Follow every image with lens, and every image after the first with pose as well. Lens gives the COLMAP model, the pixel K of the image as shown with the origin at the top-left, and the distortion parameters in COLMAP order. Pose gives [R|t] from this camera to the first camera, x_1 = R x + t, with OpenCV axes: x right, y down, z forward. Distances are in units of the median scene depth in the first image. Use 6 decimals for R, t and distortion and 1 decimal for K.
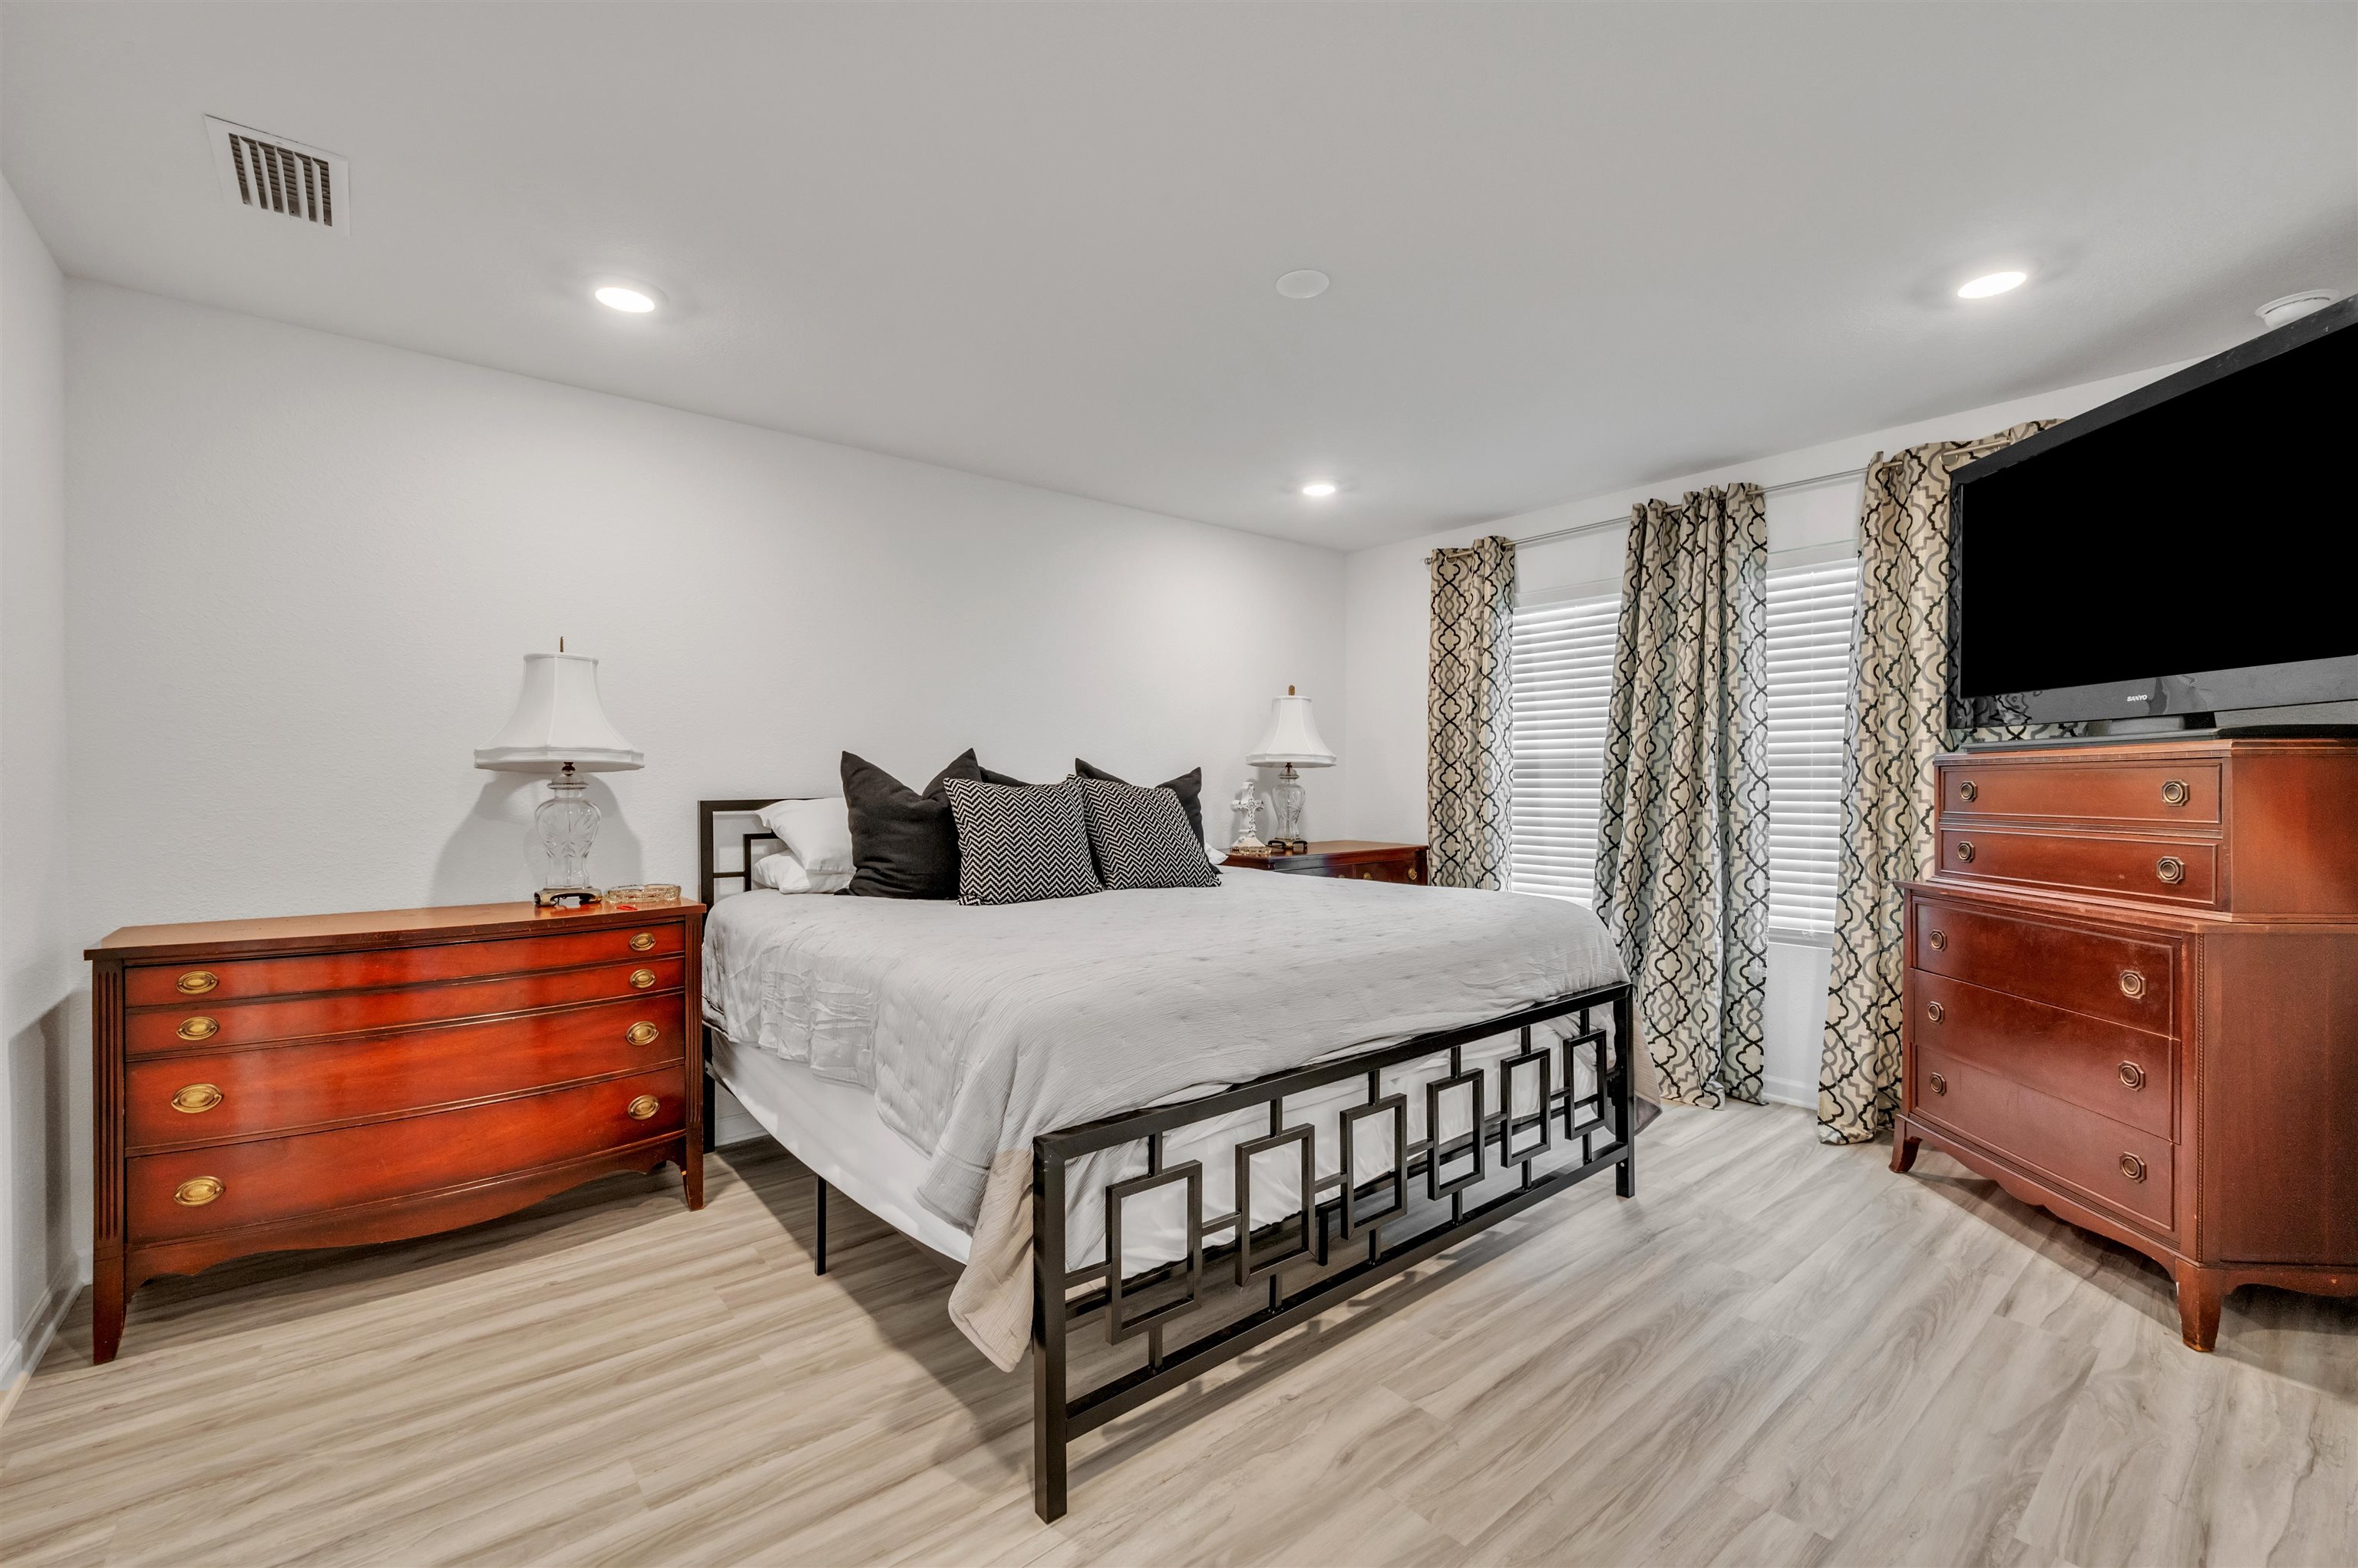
lens RADIAL K [[945.6, 0, 1191.0], [0, 945.6, 781.2], [0, 0, 1]] dist [-0.004824, 0.000341]
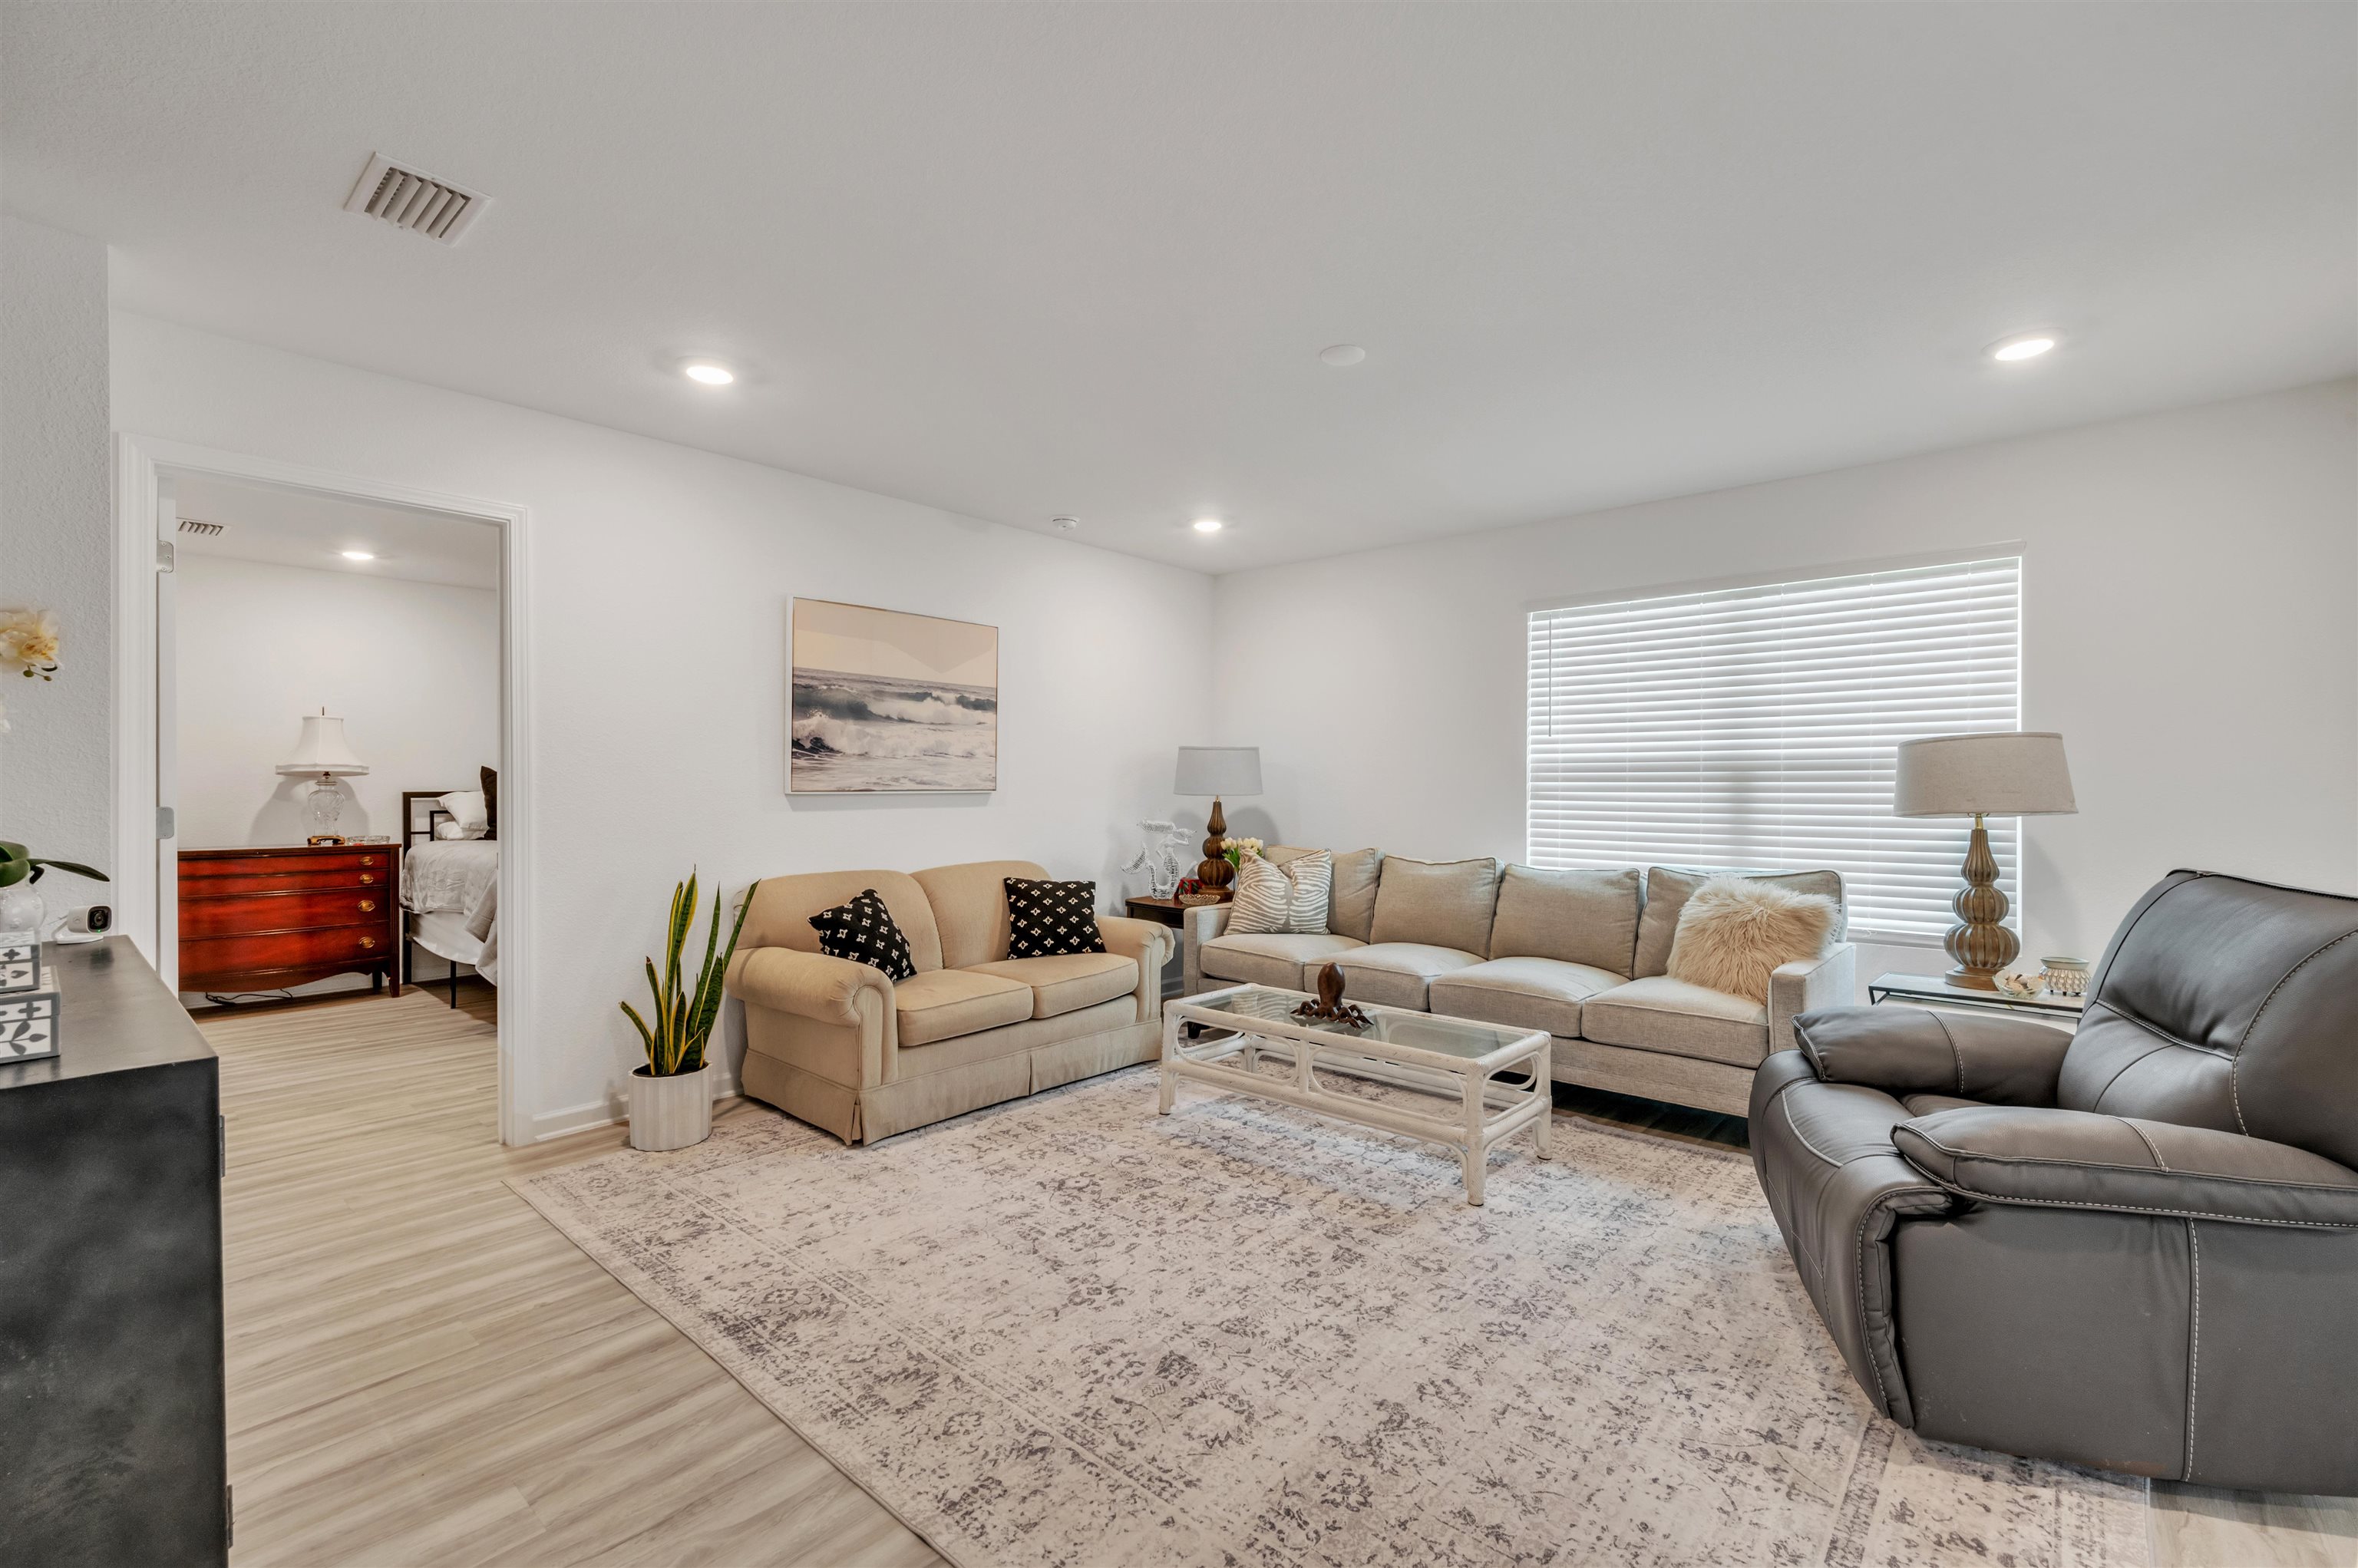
lens RADIAL K [[1019.6, 0, 1181.5], [0, 1019.6, 787.1], [0, 0, 1]] dist [-0.002795, -0.001064]
pose [[0.991850, 0.004786, 0.127325, 0.802430], [-0.004855, 0.999988, 0.000232, 0.002849], [-0.127322, -0.000848, 0.991861, -1.273672]]
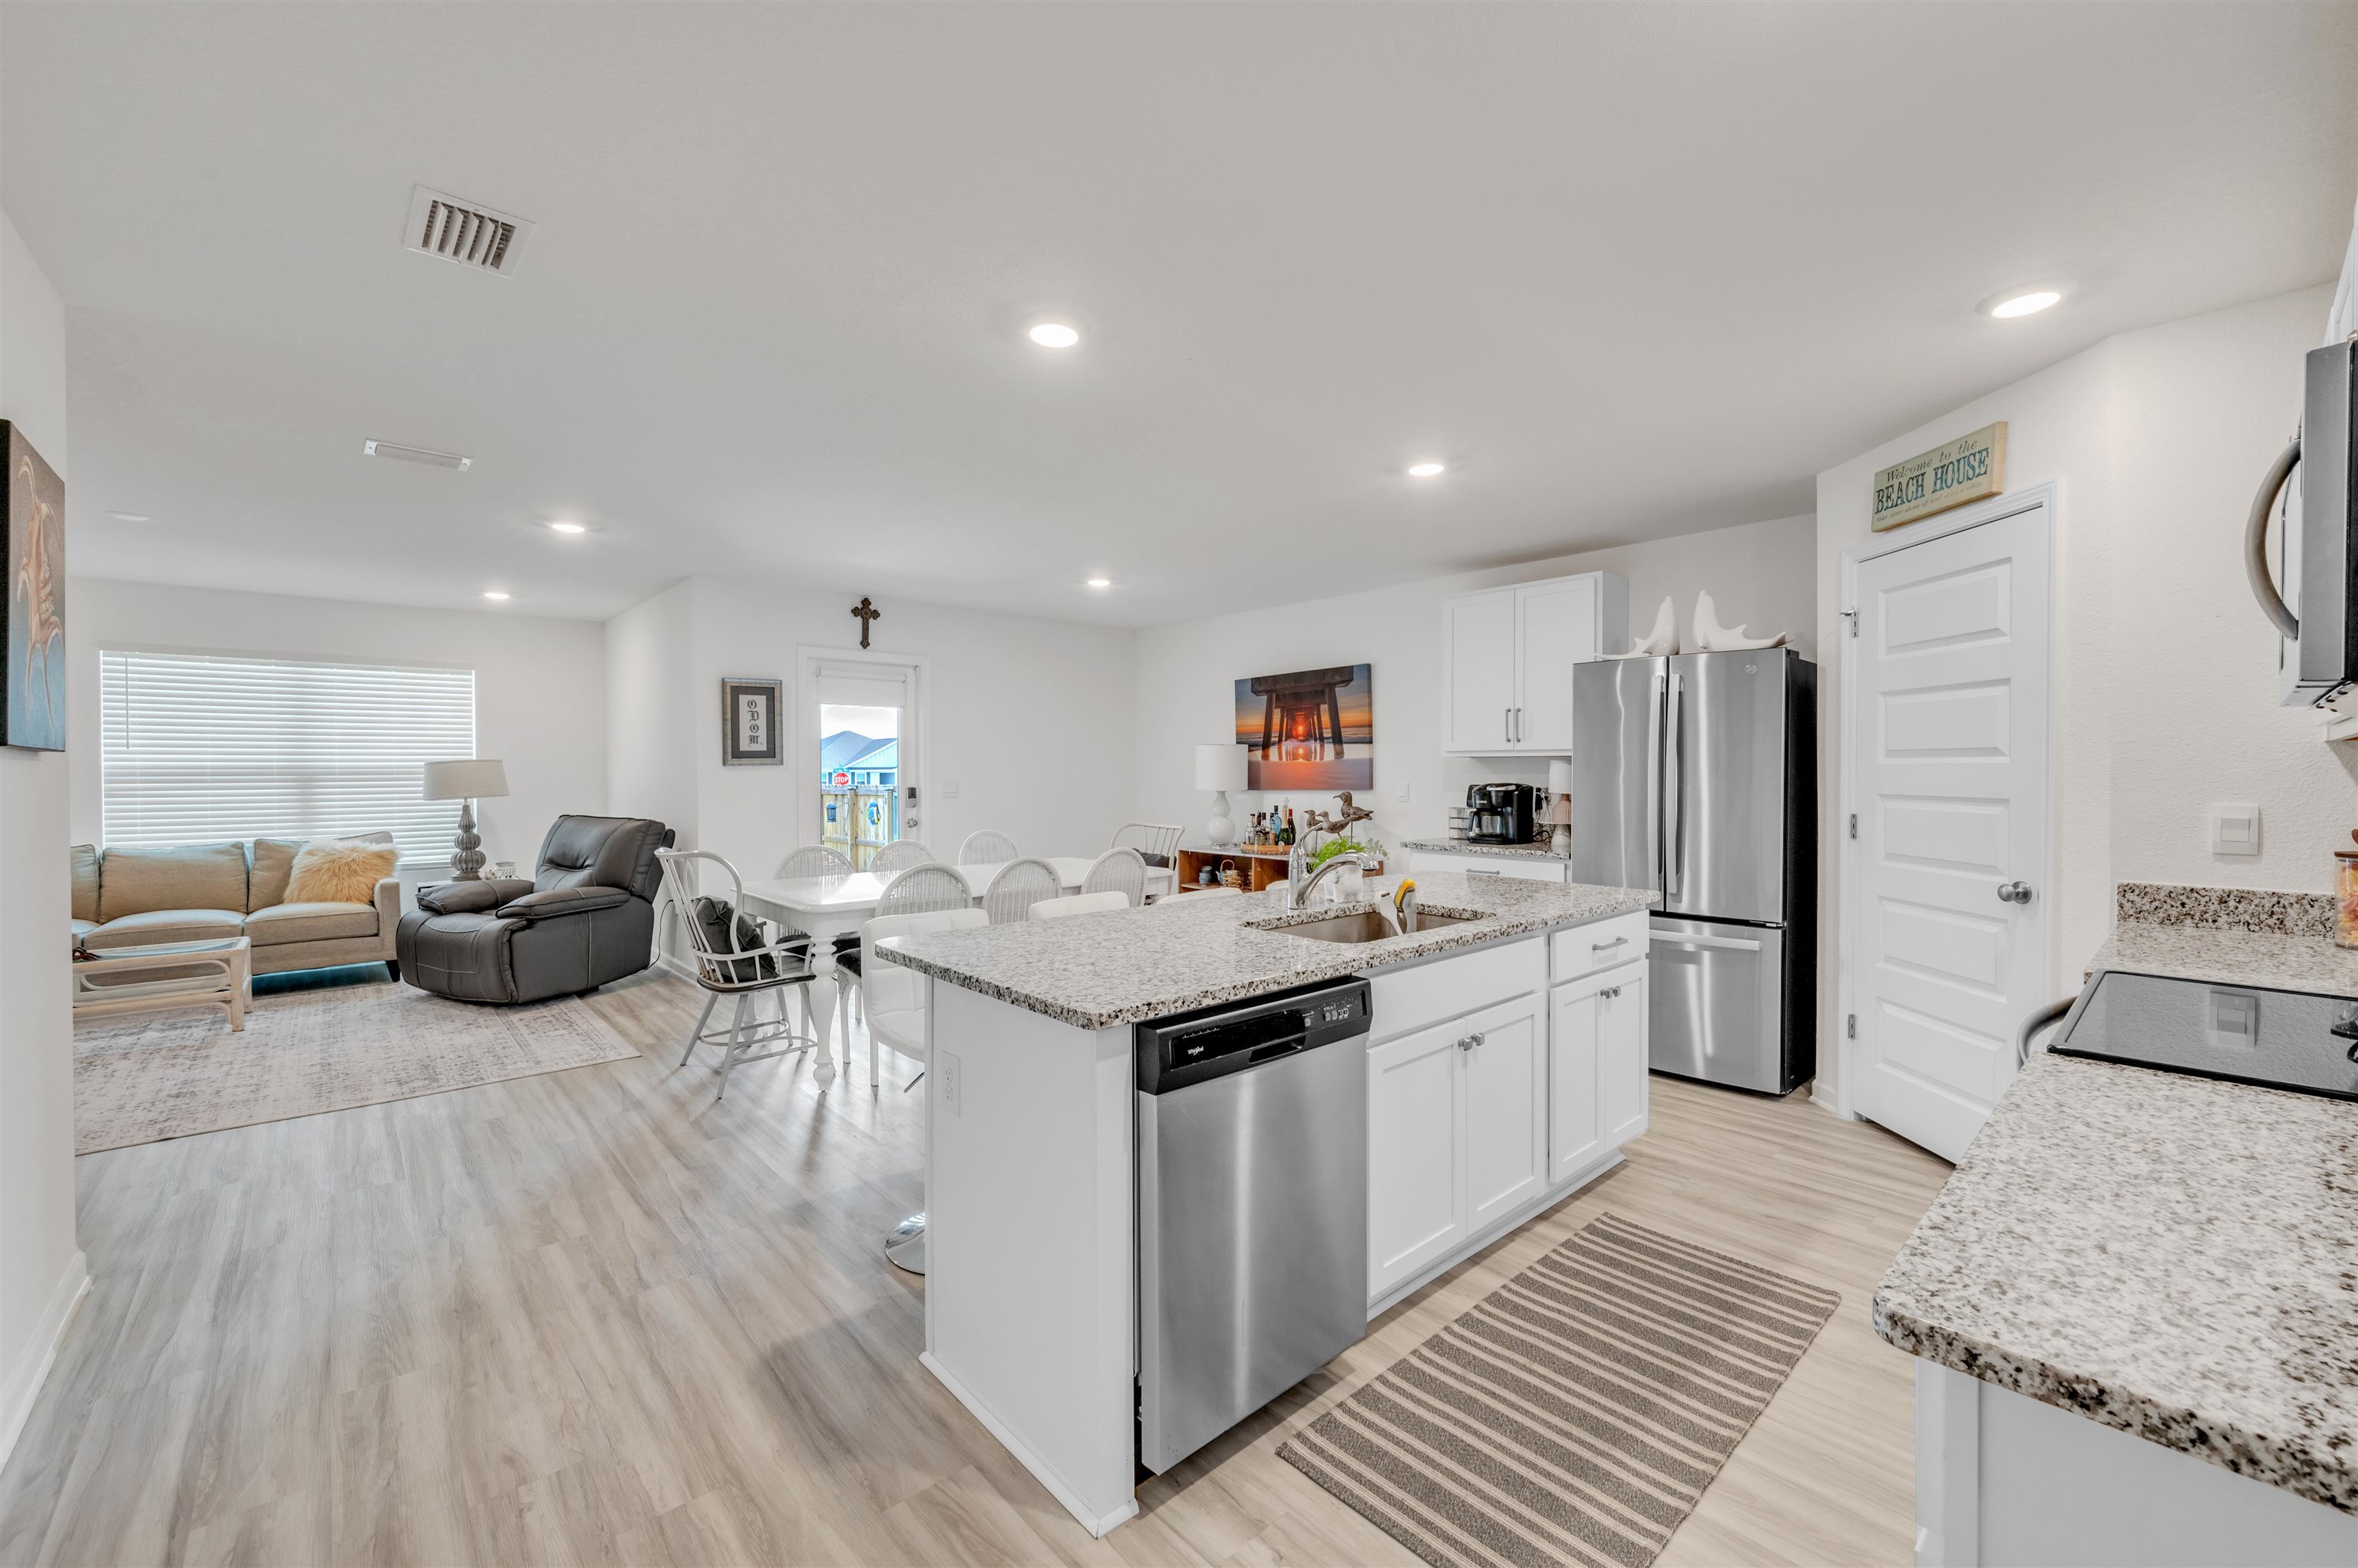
lens RADIAL K [[945.6, 0, 1176.8], [0, 945.6, 784.7], [0, 0, 1]] dist [-0.004824, 0.000341]
pose [[-0.004928, -0.009902, 0.999939, -0.385980], [0.004182, 0.999942, 0.009923, -0.016982], [-0.999979, 0.004230, -0.004886, -1.908320]]
